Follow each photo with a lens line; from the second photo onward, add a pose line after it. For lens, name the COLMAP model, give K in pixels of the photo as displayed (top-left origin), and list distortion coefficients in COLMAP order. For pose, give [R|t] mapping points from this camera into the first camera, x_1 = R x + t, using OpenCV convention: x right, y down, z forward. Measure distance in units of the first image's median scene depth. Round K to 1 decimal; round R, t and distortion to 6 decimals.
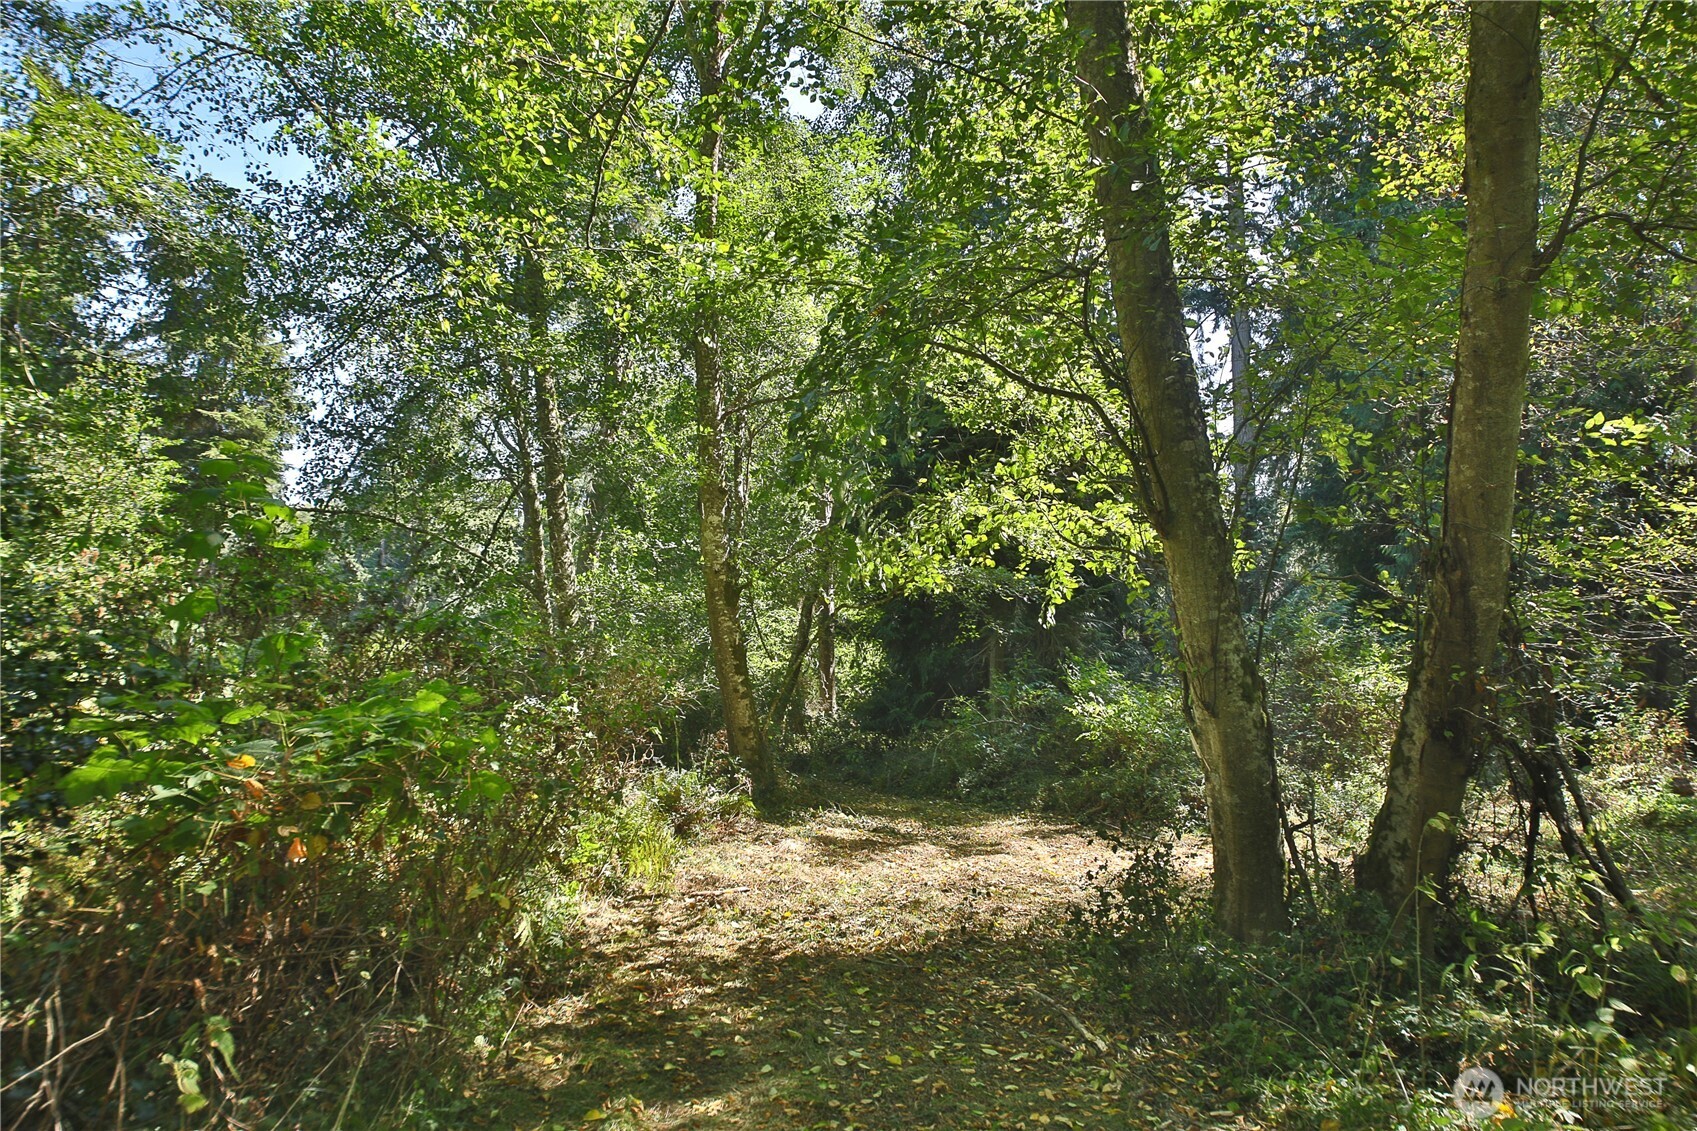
lens RADIAL K [[1151.5, 0, 848.5], [0, 1151.5, 565.5], [0, 0, 1]] dist [-0.000498, -0.000049]
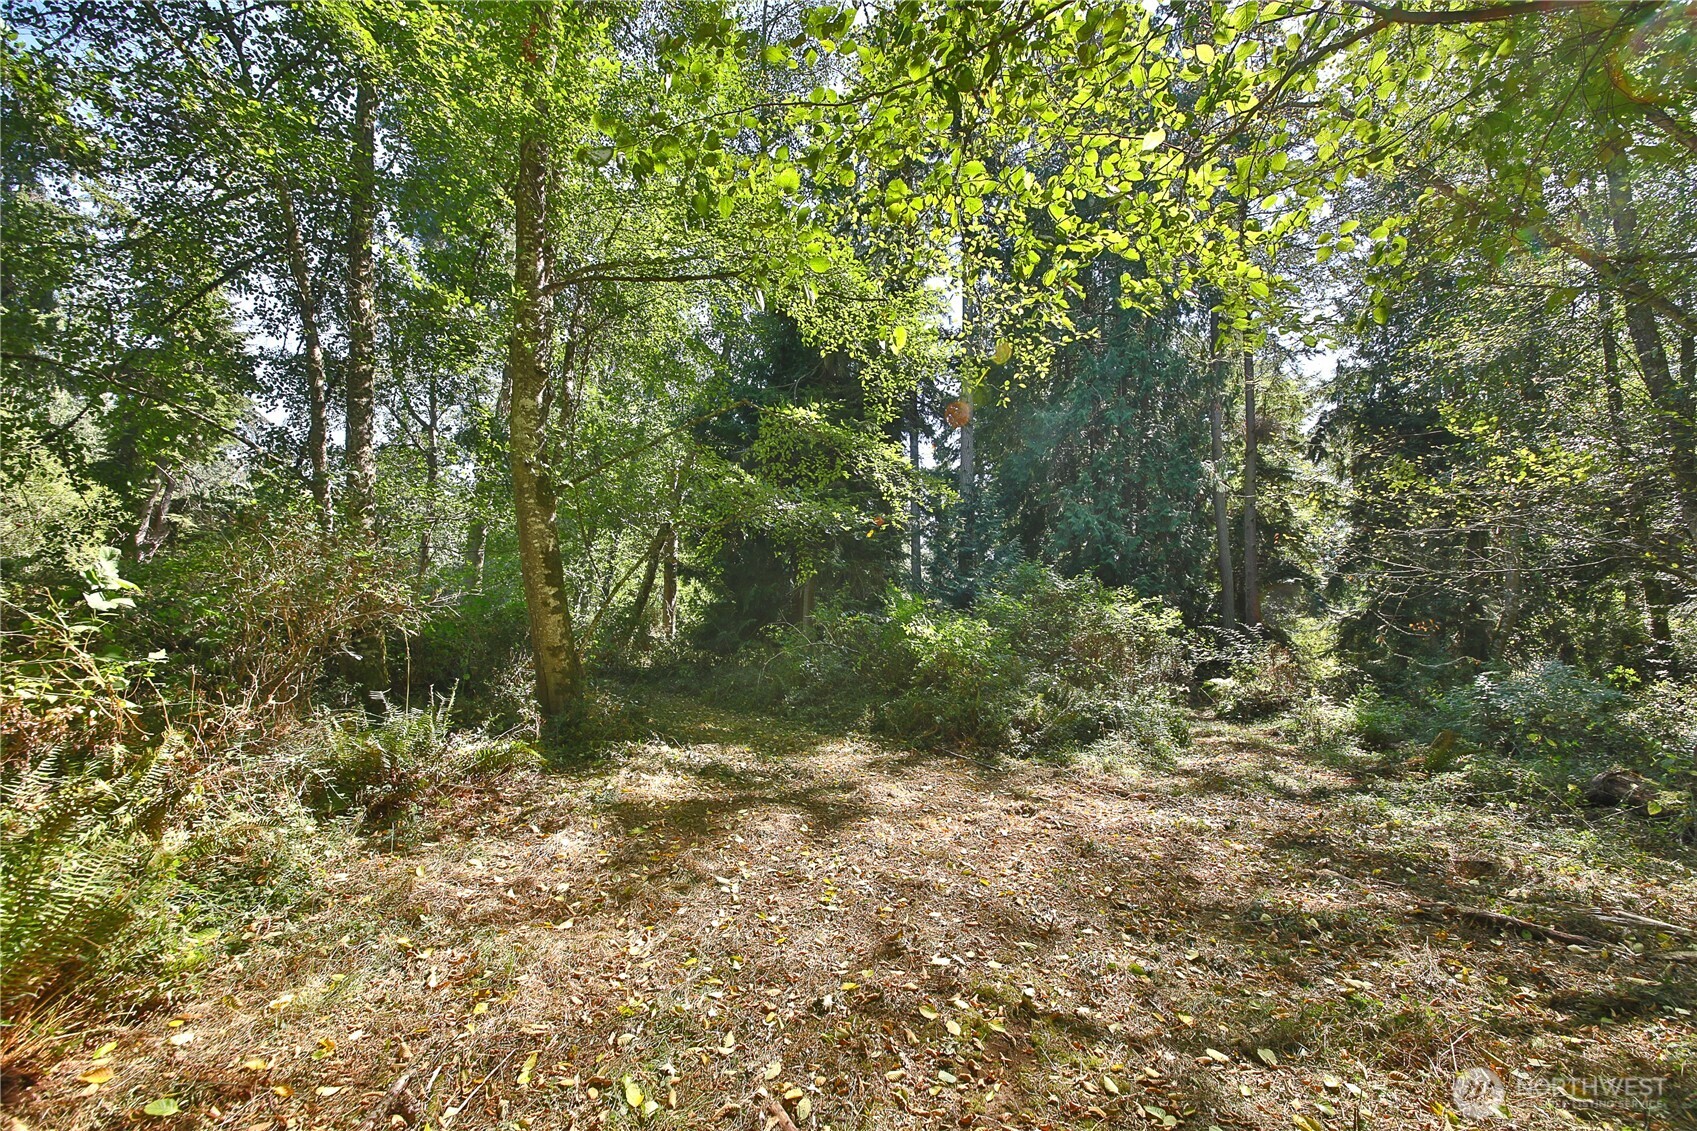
lens RADIAL K [[564.4, 0, 848.5], [0, 564.4, 565.5], [0, 0, 1]] dist [-0.036175, -0.000055]
pose [[0.962662, 0.047895, 0.266436, 0.007937], [-0.047431, 0.998841, -0.008178, 0.070476], [-0.266519, -0.004765, 0.963818, 0.522839]]
